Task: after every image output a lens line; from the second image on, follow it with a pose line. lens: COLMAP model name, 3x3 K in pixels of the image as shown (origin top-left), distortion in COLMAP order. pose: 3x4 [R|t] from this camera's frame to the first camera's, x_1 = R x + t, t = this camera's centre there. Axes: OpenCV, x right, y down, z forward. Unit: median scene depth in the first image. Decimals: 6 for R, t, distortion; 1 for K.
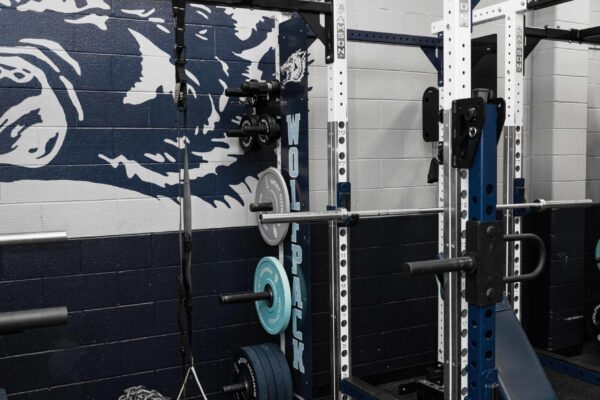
lens RADIAL K [[691.8, 0, 307.0], [0, 691.8, 202.6], [0, 0, 1]] dist [-0.023931, 0.000000]
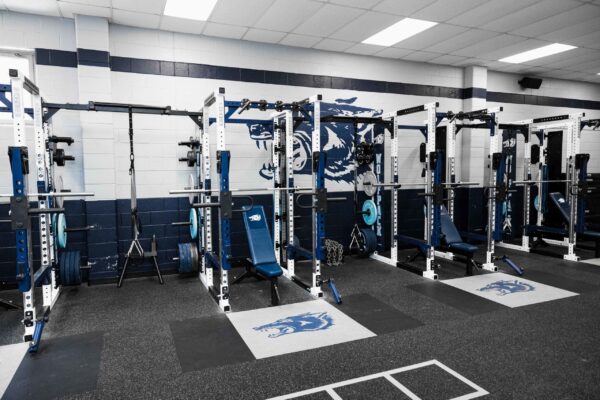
lens RADIAL K [[401.1, 0, 297.8], [0, 401.1, 199.5], [0, 0, 1]] dist [0.006482, -0.002372]
pose [[0.994110, 0.011037, -0.107811, -0.176795], [-0.010153, 0.999910, 0.008745, 0.064503], [0.107898, -0.007599, 0.994133, -0.812107]]
